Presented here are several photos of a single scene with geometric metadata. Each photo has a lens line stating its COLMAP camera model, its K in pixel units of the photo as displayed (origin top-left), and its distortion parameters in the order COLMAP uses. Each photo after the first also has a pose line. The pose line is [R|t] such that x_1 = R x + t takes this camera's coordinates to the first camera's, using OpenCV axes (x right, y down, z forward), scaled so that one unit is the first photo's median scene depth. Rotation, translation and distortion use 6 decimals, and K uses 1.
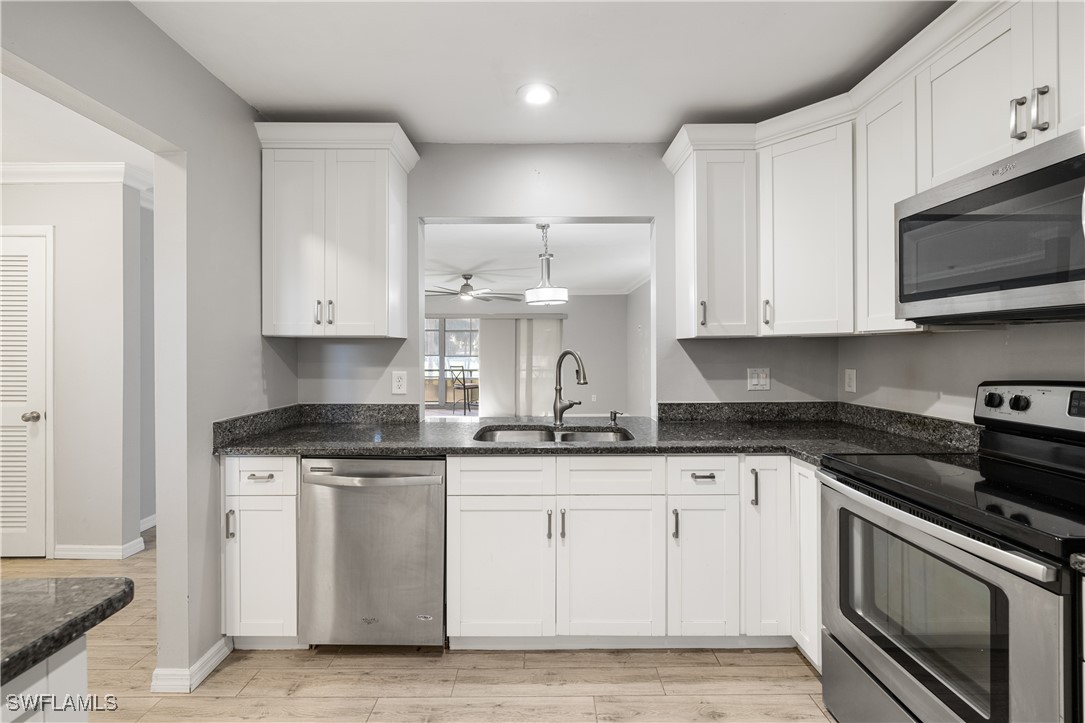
lens RADIAL K [[452.6, 0, 544.5], [0, 452.6, 352.1], [0, 0, 1]] dist [-0.001334, 0.000318]
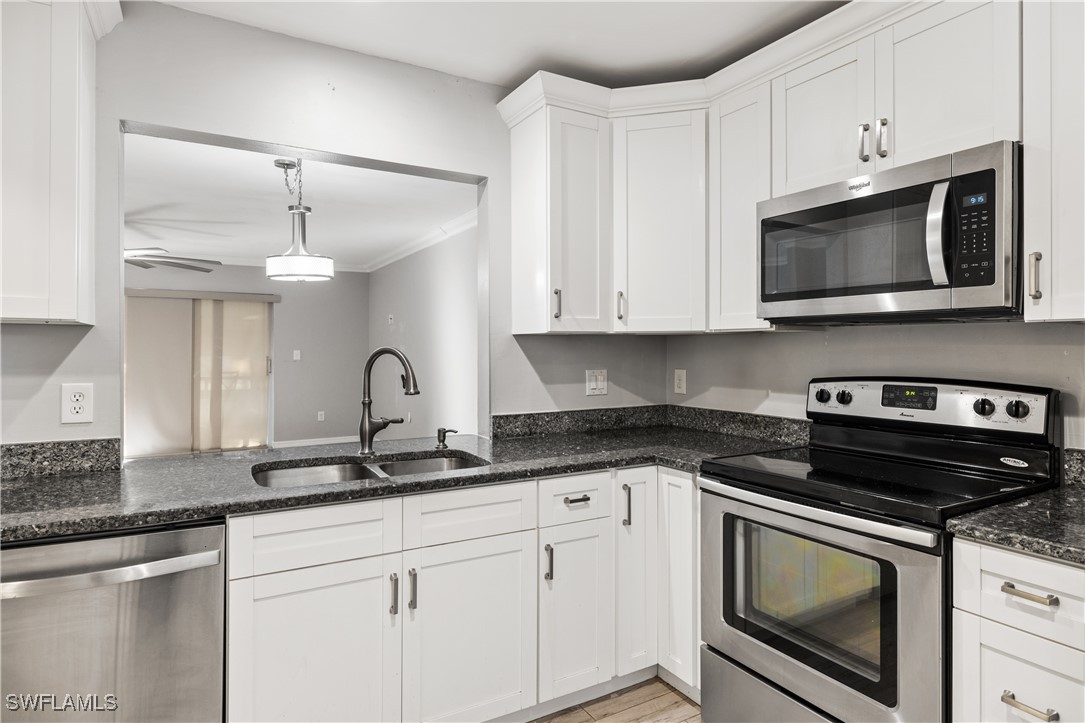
lens RADIAL K [[598.4, 0, 544.6], [0, 598.4, 351.3], [0, 0, 1]] dist [-0.000764, 0.000466]
pose [[0.866756, 0.002747, 0.498725, -0.230475], [-0.002666, 0.999996, -0.000875, 0.002223], [-0.498725, -0.000572, 0.866760, 0.068036]]
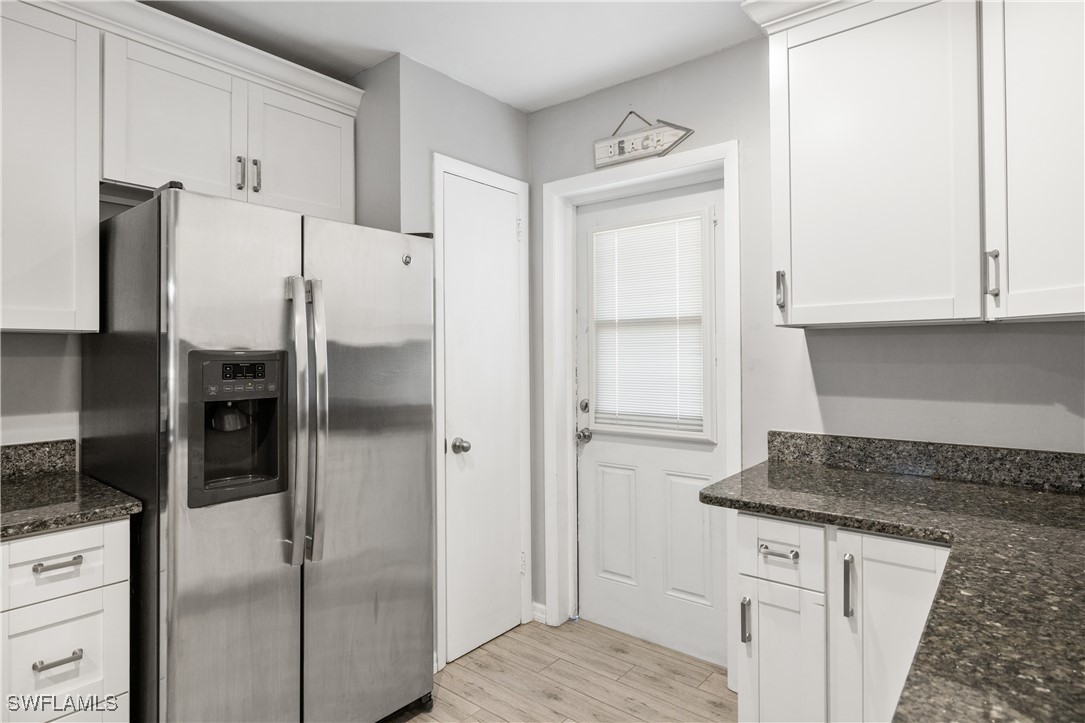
lens RADIAL K [[598.4, 0, 544.6], [0, 598.4, 351.3], [0, 0, 1]] dist [-0.000764, 0.000466]
pose [[-0.772030, 0.009979, 0.635508, -0.400882], [0.008445, 0.999950, -0.005443, 0.002543], [-0.635531, 0.001165, -0.772075, 0.530699]]
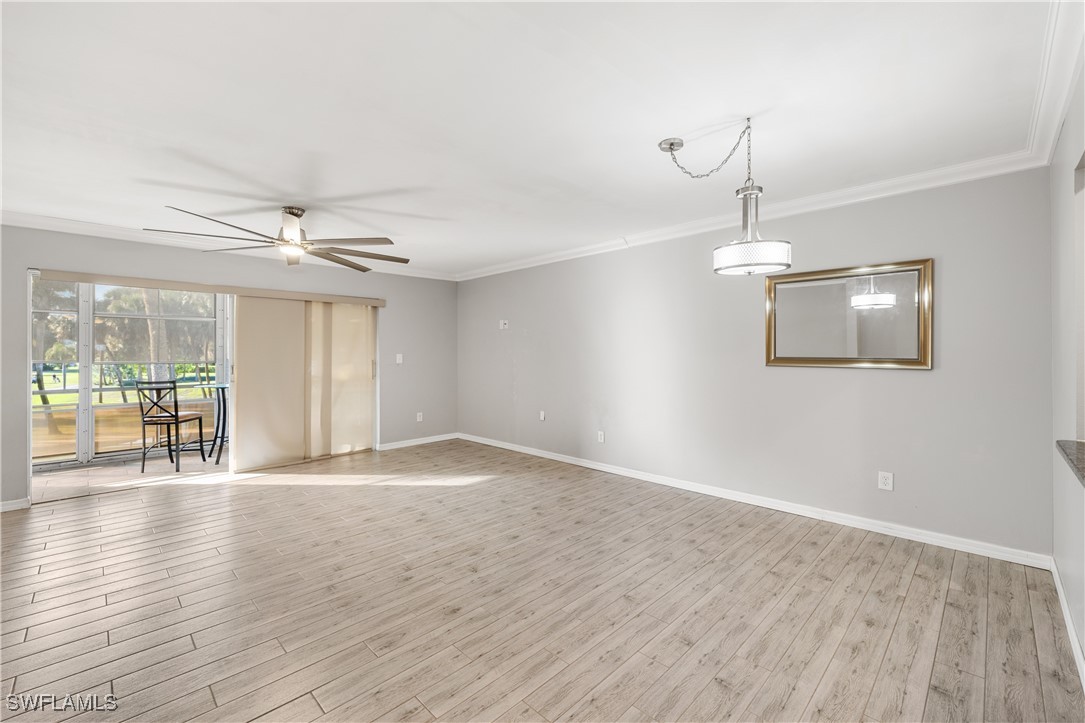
lens RADIAL K [[452.6, 0, 544.5], [0, 452.6, 352.1], [0, 0, 1]] dist [-0.001334, 0.000318]
pose [[0.709007, 0.003860, 0.705191, -1.125049], [0.002578, 0.999964, -0.008066, 0.010530], [-0.705197, 0.007536, 0.708972, 1.408937]]
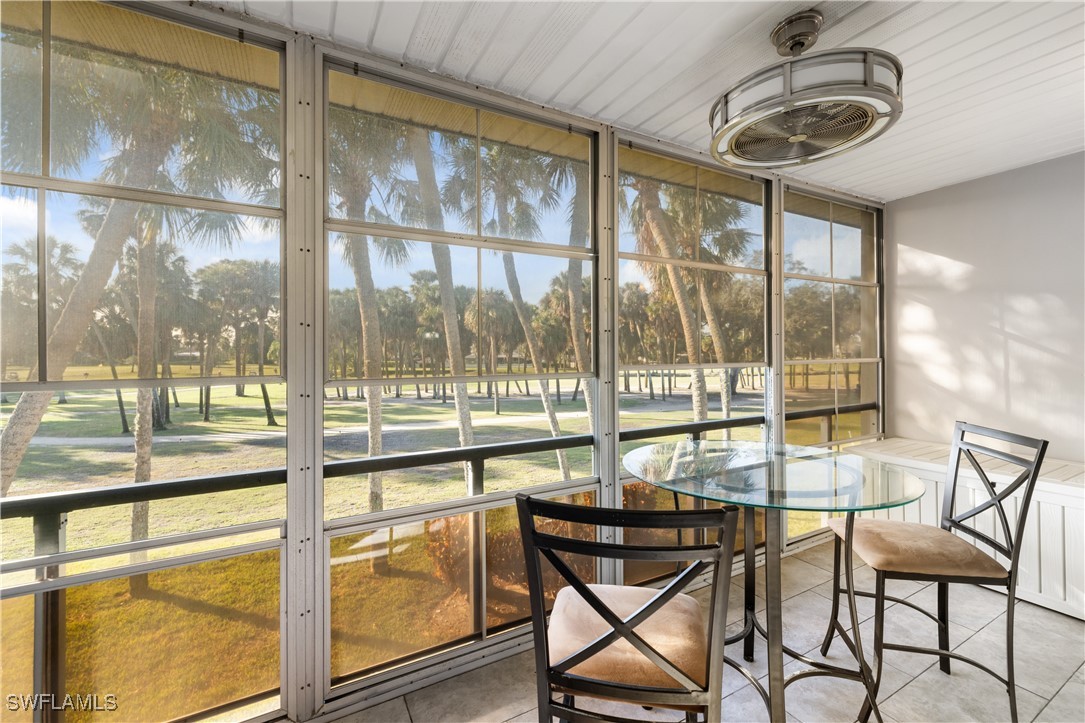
lens RADIAL K [[452.6, 0, 544.5], [0, 452.6, 352.1], [0, 0, 1]] dist [-0.001334, 0.000318]
pose [[0.879738, -0.000391, 0.475459, -1.168823], [0.001428, 0.999997, -0.001820, -0.004463], [-0.475457, 0.002280, 0.879736, 4.243581]]
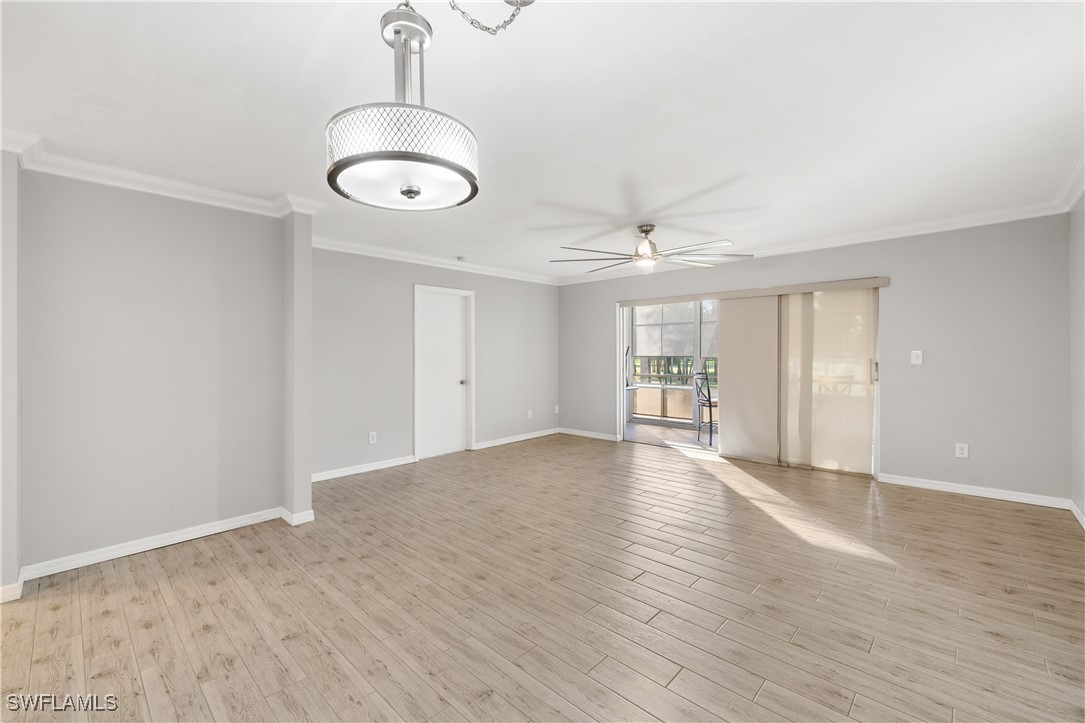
lens RADIAL K [[452.6, 0, 544.5], [0, 452.6, 352.1], [0, 0, 1]] dist [-0.001334, 0.000318]
pose [[0.723981, -0.001881, -0.689817, 0.504882], [0.001428, 0.999998, -0.001228, 0.002641], [0.689819, -0.000096, 0.723982, 1.556257]]
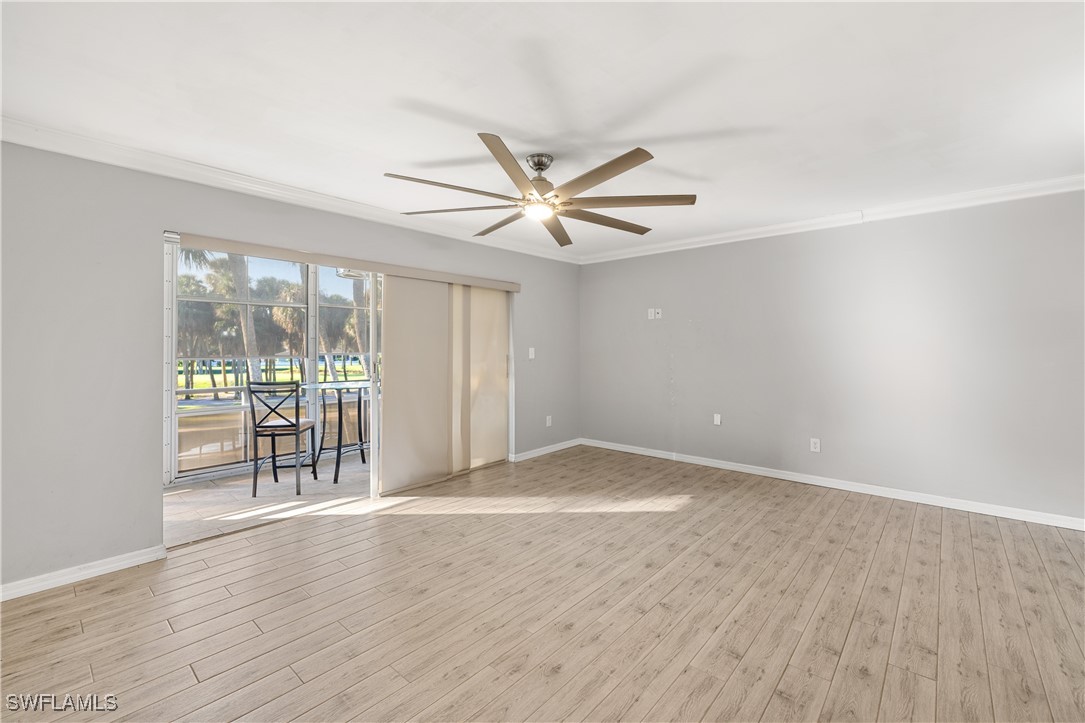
lens RADIAL K [[458.8, 0, 542.2], [0, 458.8, 341.7], [0, 0, 1]] dist [-0.000963, 0.000660]
pose [[0.665529, 0.011092, 0.746290, -1.590177], [0.001496, 0.999868, -0.016195, 0.005752], [-0.746371, 0.011895, 0.665424, 2.443620]]
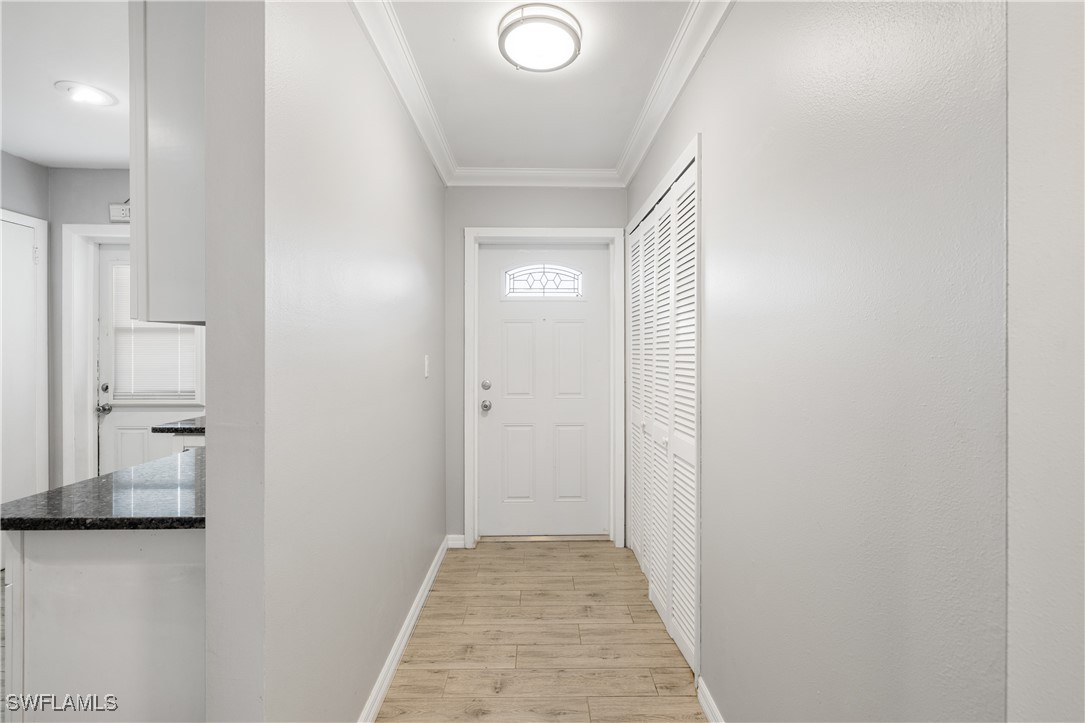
lens RADIAL K [[459.9, 0, 544.3], [0, 459.9, 354.2], [0, 0, 1]] dist [-0.000191, 0.000479]
pose [[-0.999919, 0.001134, -0.012704, -1.005120], [0.001062, 0.999984, 0.005625, 0.006045], [0.012710, 0.005611, -0.999903, 0.917756]]
